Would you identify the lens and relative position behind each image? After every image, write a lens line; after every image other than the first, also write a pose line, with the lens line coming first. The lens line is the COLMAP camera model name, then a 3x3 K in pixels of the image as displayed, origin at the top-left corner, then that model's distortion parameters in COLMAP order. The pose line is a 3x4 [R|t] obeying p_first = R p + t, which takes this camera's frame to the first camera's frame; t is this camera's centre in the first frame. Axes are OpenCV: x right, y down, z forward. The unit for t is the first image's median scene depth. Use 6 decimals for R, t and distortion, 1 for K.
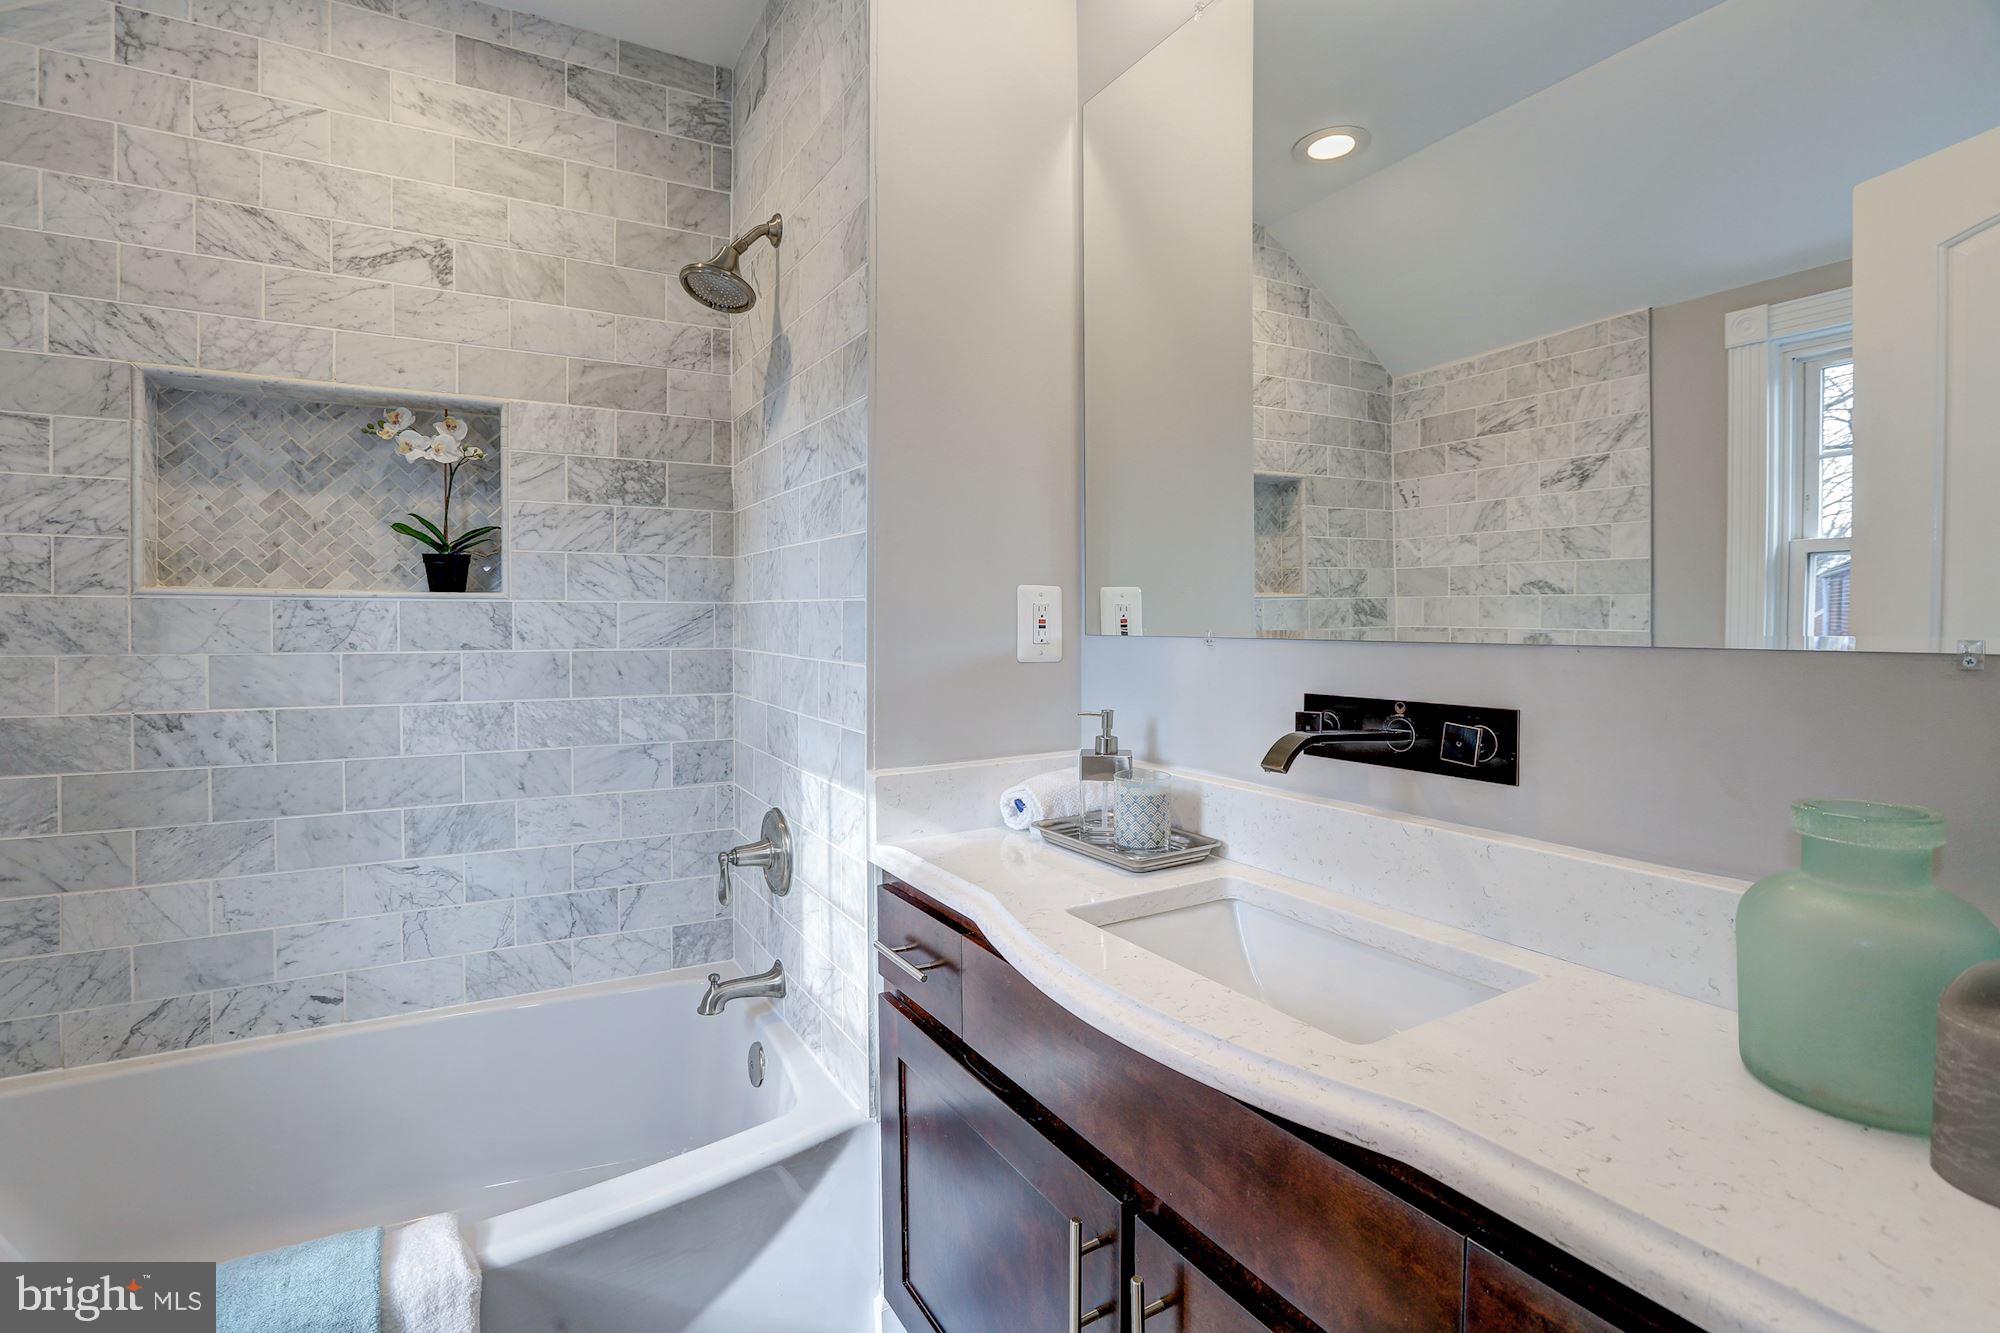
lens RADIAL K [[942.0, 0, 1000.3], [0, 942.0, 642.8], [0, 0, 1]] dist [-0.042611, 0.017238]
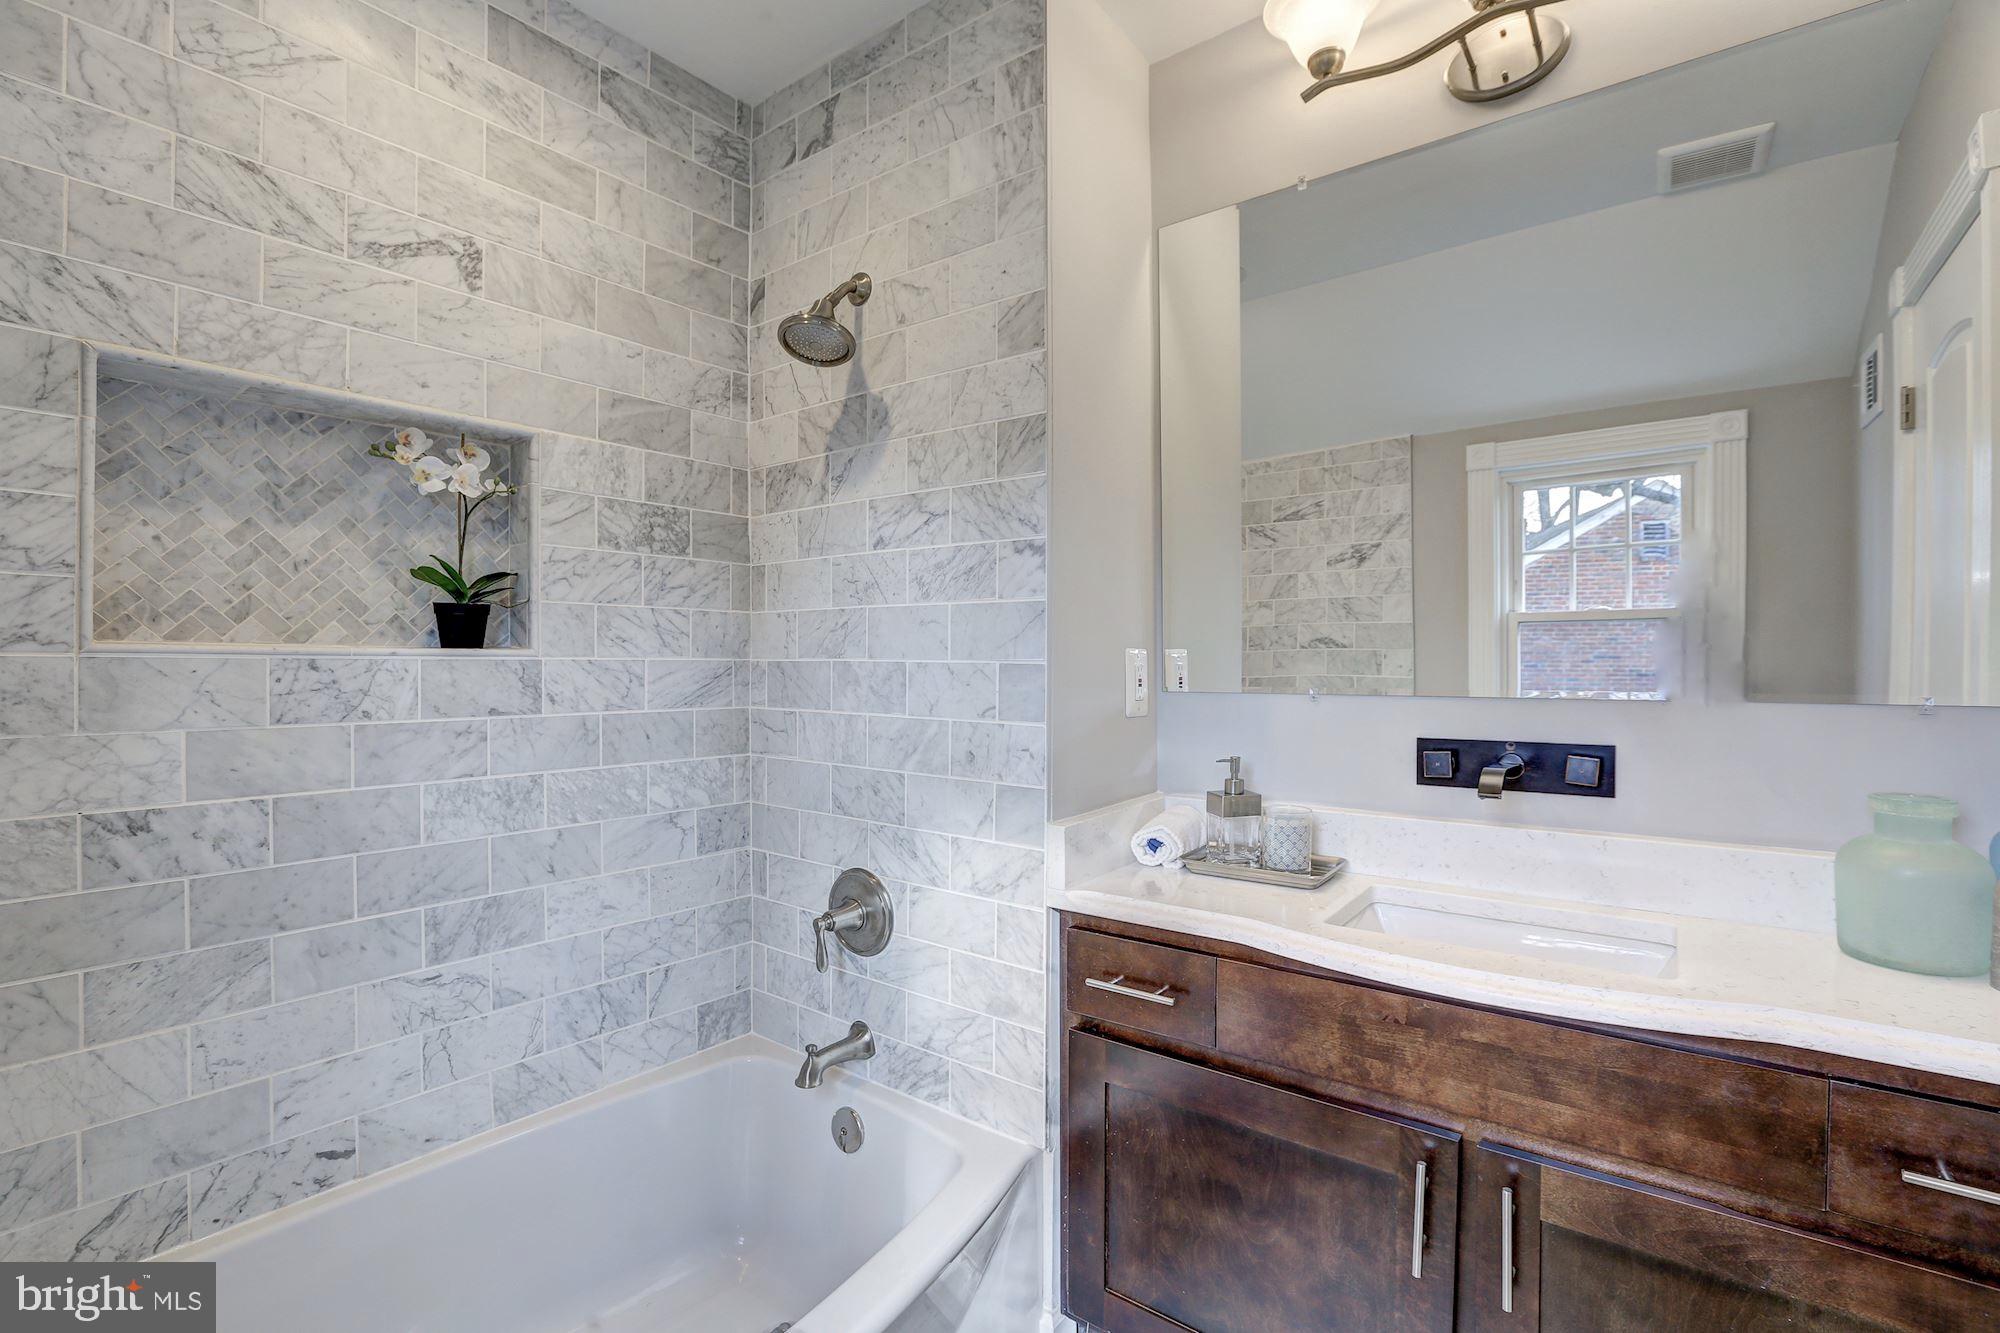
lens RADIAL K [[913.2, 0, 993.4], [0, 913.2, 672.8], [0, 0, 1]] dist [-0.038460, 0.012010]
pose [[0.923351, -0.004627, 0.383929, -0.480608], [0.009357, 0.999902, -0.010453, -0.019391], [-0.383843, 0.013245, 0.923303, 0.053319]]
